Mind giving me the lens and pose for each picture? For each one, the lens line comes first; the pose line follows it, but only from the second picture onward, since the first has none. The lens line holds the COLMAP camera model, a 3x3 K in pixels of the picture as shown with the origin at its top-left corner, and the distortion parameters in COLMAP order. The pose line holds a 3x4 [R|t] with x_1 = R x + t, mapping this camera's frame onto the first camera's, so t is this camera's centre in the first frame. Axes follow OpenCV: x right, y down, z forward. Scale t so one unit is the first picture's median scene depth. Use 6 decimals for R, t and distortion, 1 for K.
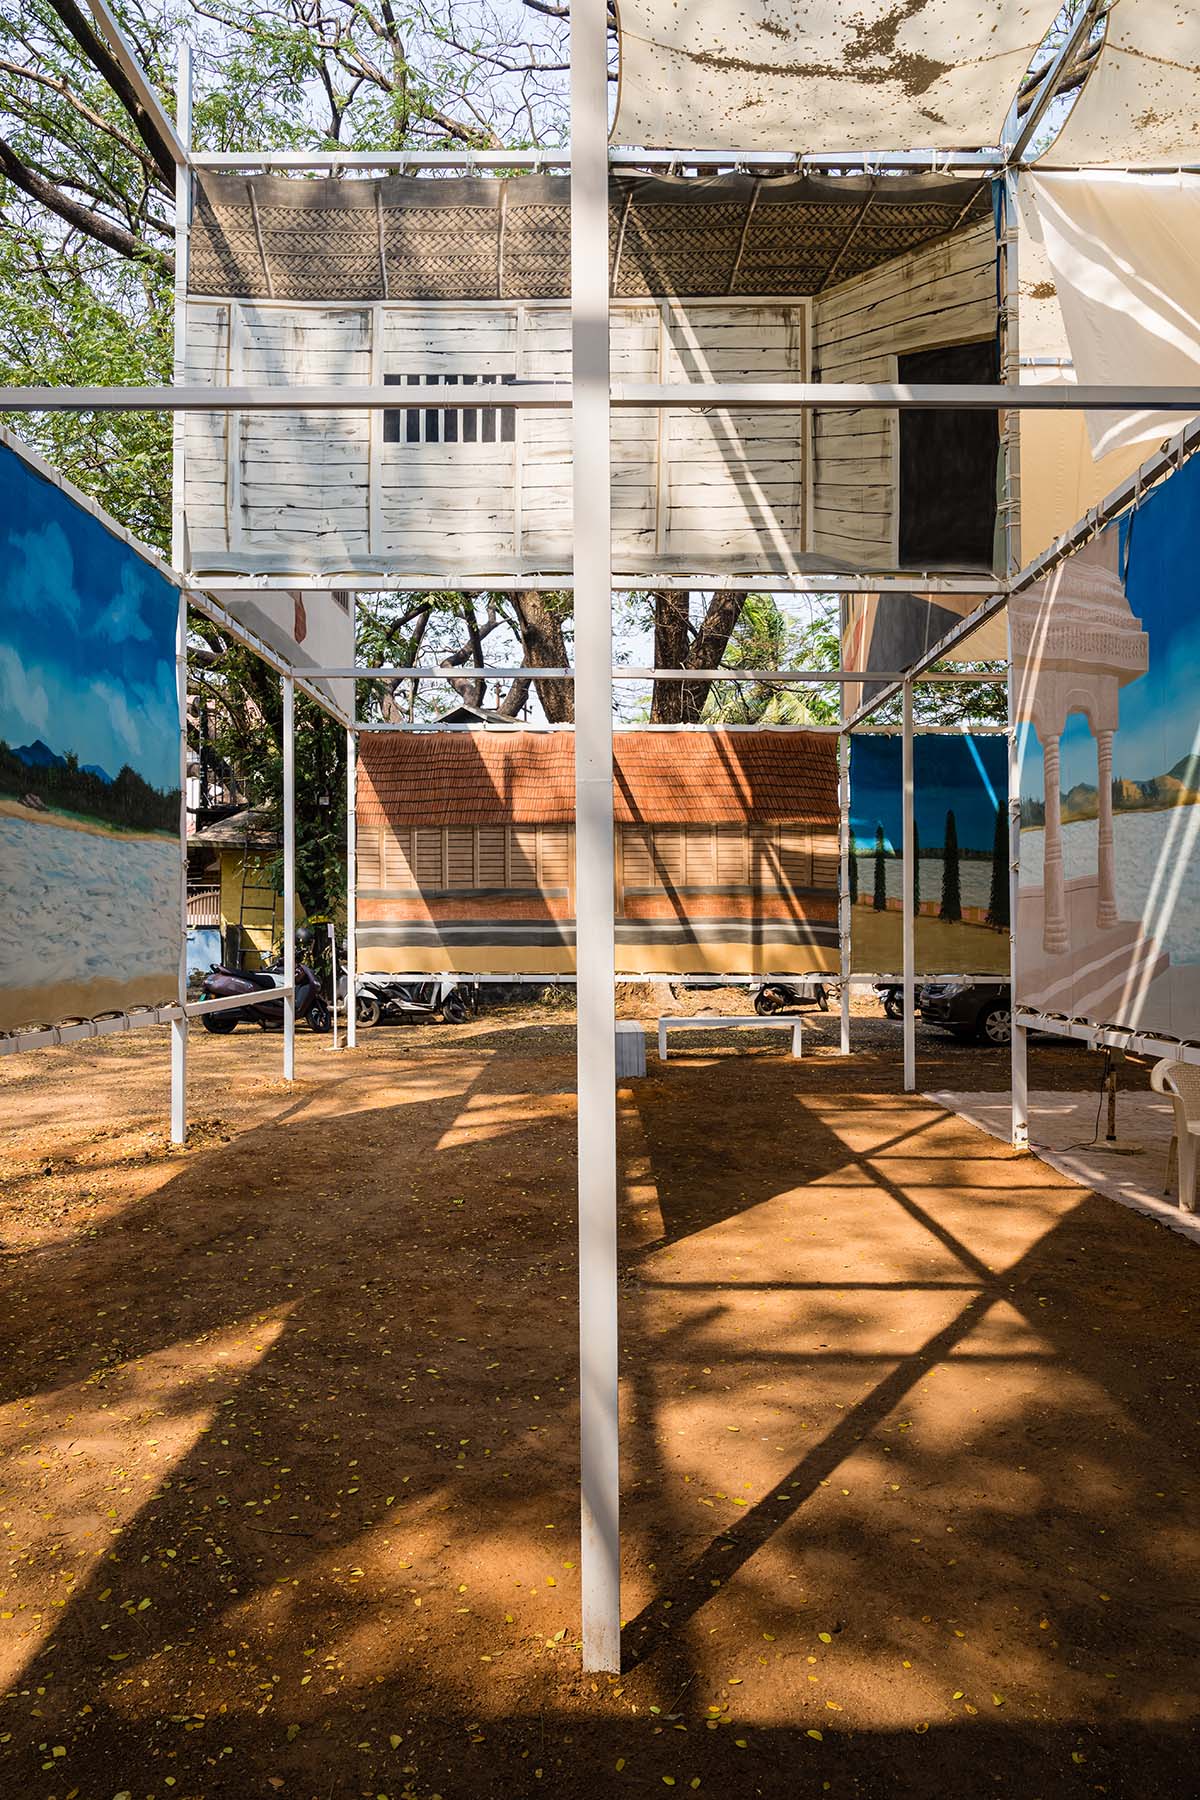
lens RADIAL K [[1215.1, 0, 589.5], [0, 1215.1, 910.7], [0, 0, 1]] dist [-0.007203, 0.000165]
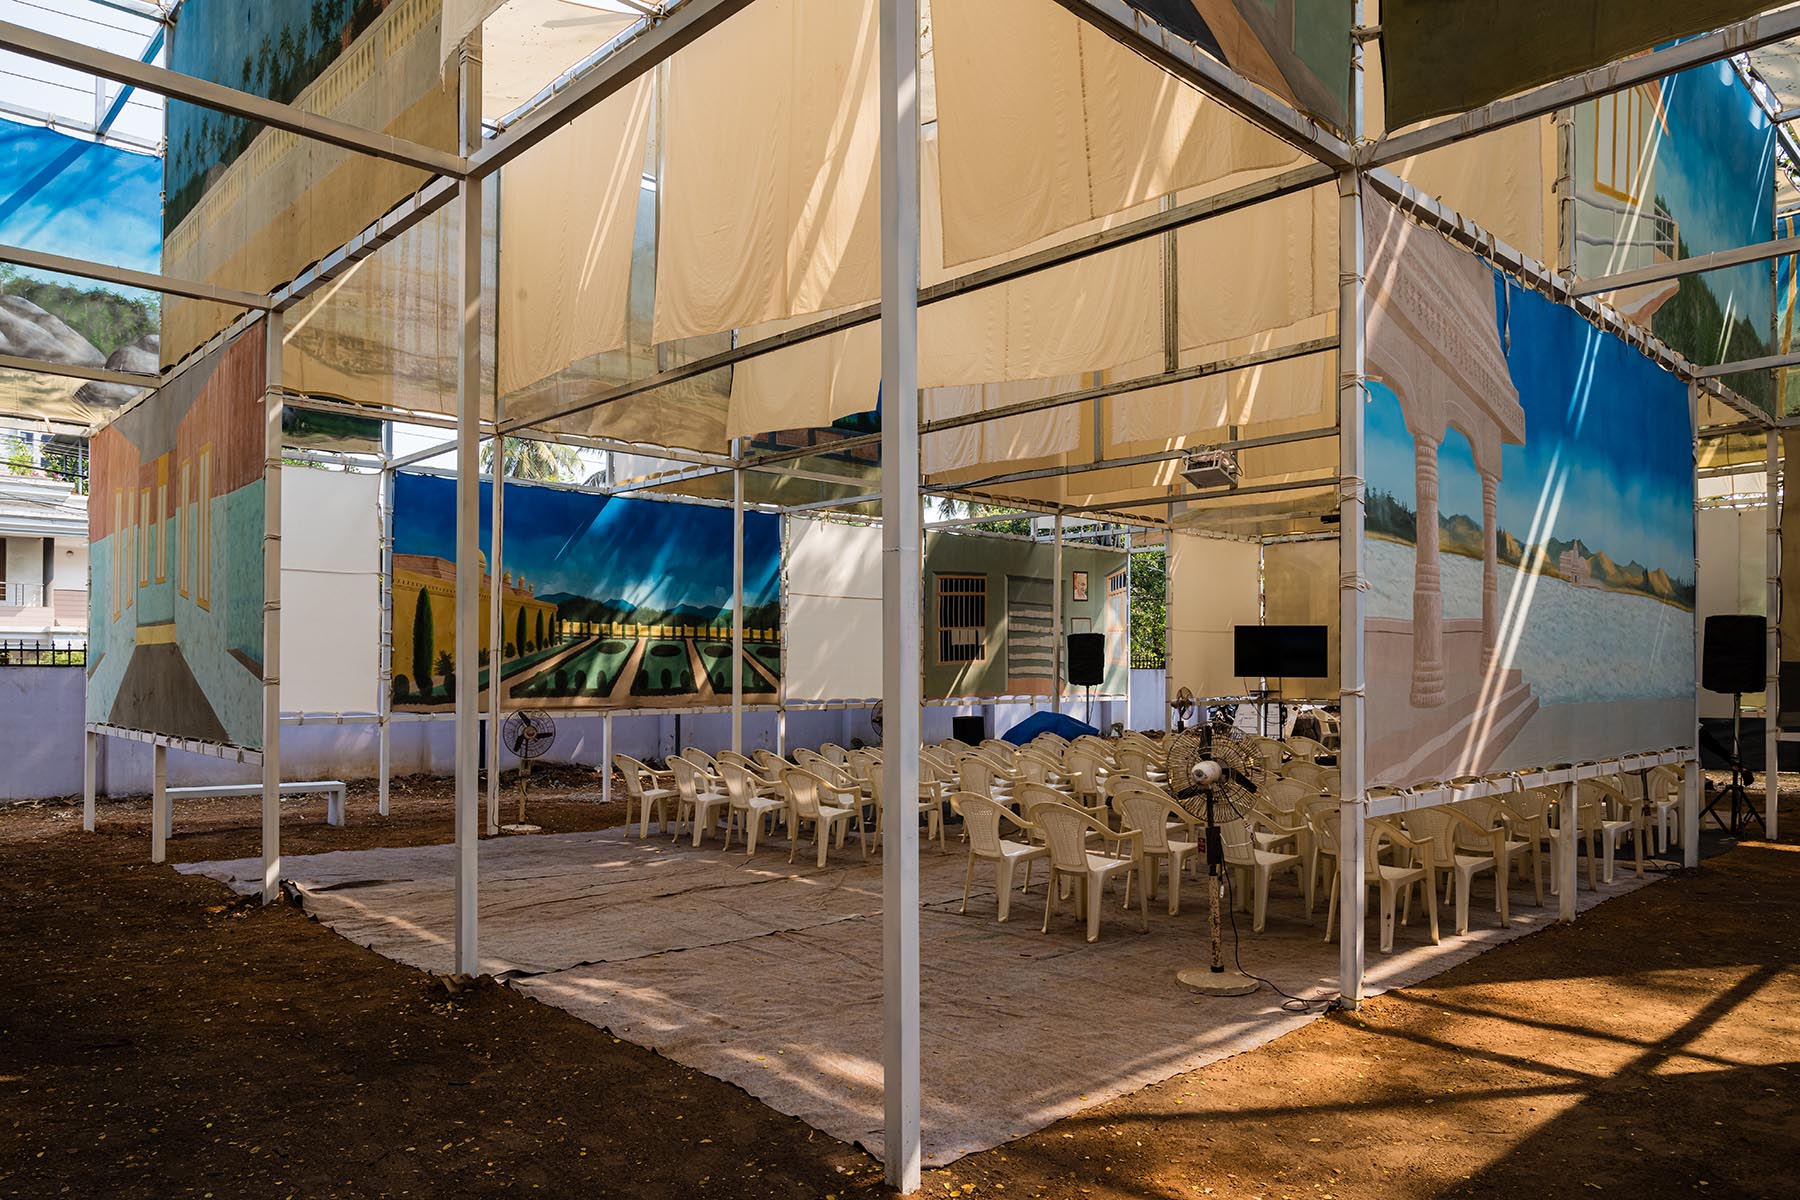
lens RADIAL K [[1215.1, 0, 912.8], [0, 1215.1, 663.5], [0, 0, 1]] dist [-0.007203, 0.000165]
pose [[-0.698602, 0.002207, 0.715507, 0.040538], [-0.013847, 0.999766, -0.016603, 0.021823], [-0.715377, -0.021507, -0.698408, 1.616422]]
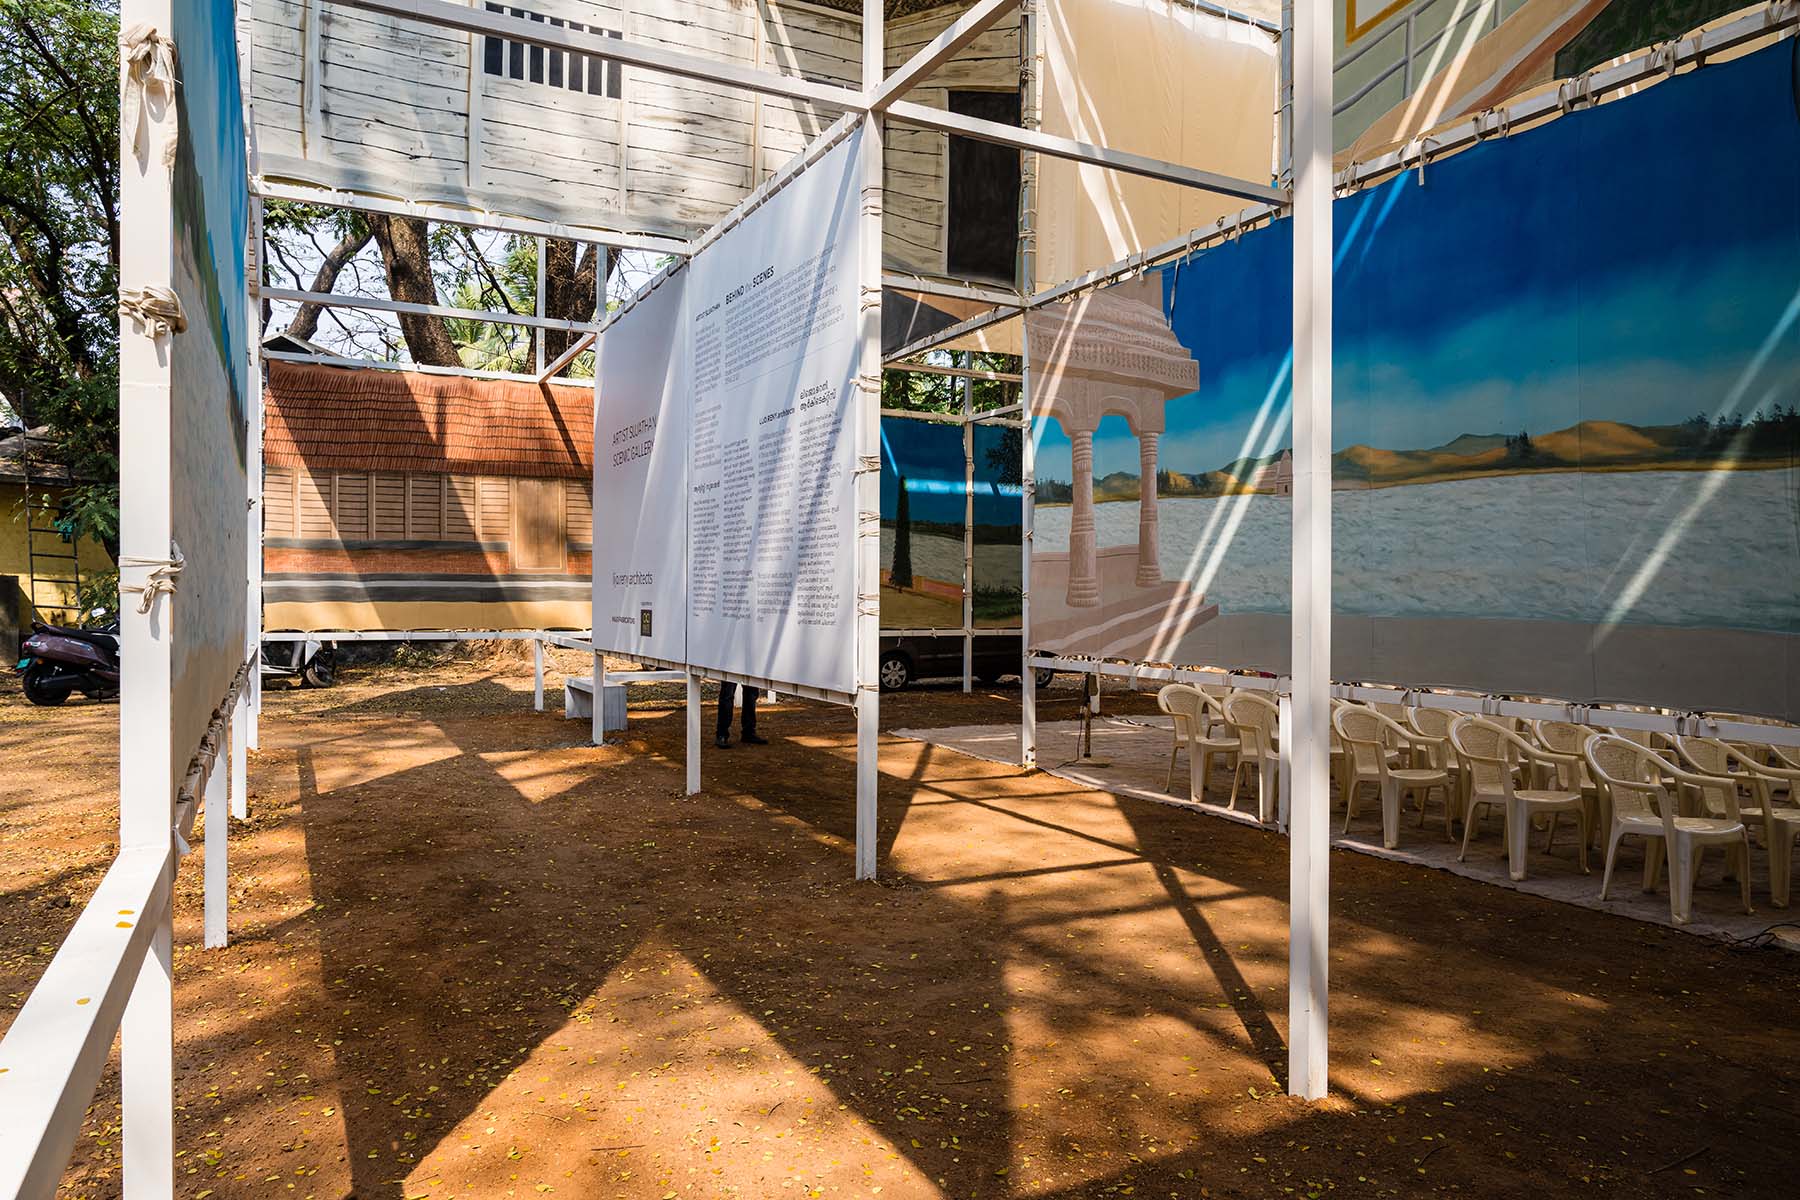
lens RADIAL K [[1215.1, 0, 889.3], [0, 1215.1, 593.4], [0, 0, 1]] dist [-0.007203, 0.000165]
pose [[0.881794, 0.007874, 0.471569, -0.337434], [-0.016190, 0.999777, 0.013580, 0.006901], [-0.471357, -0.019610, 0.881724, -0.002547]]
